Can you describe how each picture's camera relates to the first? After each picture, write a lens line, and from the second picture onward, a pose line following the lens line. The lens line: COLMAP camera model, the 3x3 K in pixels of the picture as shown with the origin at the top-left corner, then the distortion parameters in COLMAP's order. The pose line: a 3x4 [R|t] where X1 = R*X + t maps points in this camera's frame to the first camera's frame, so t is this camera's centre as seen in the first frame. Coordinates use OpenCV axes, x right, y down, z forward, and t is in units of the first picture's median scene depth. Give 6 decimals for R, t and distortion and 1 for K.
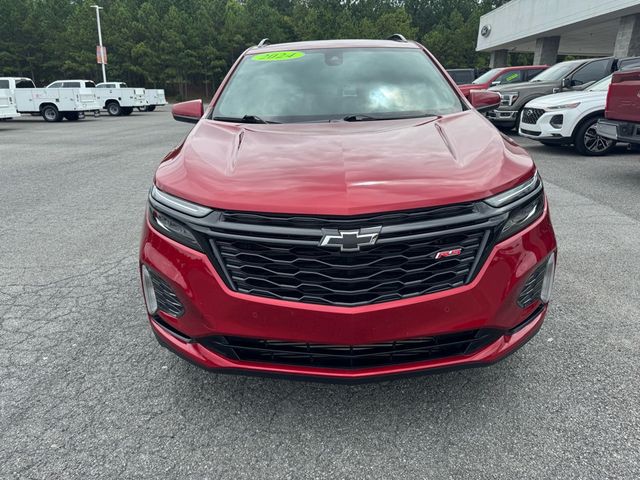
lens RADIAL K [[453.6, 0, 320.0], [0, 453.6, 240.0], [0, 0, 1]] dist [0.024428, -0.022963]
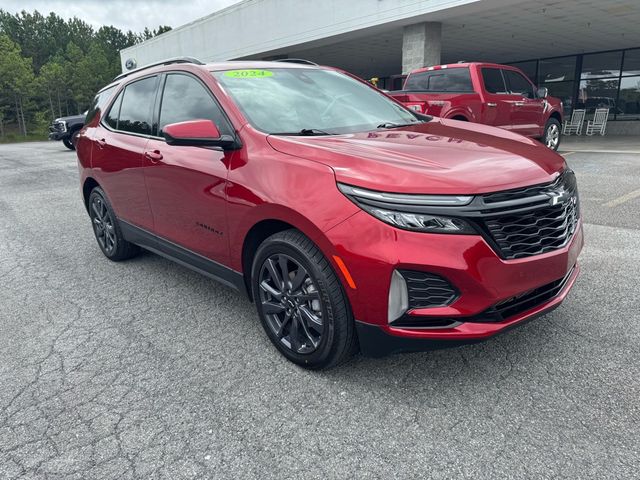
lens RADIAL K [[453.6, 0, 320.0], [0, 453.6, 240.0], [0, 0, 1]] dist [0.024428, -0.022963]
pose [[0.733073, -0.205433, 0.648383, -1.028596], [0.248372, 0.968316, 0.025986, -0.068724], [-0.633178, 0.141990, 0.760871, 0.313132]]
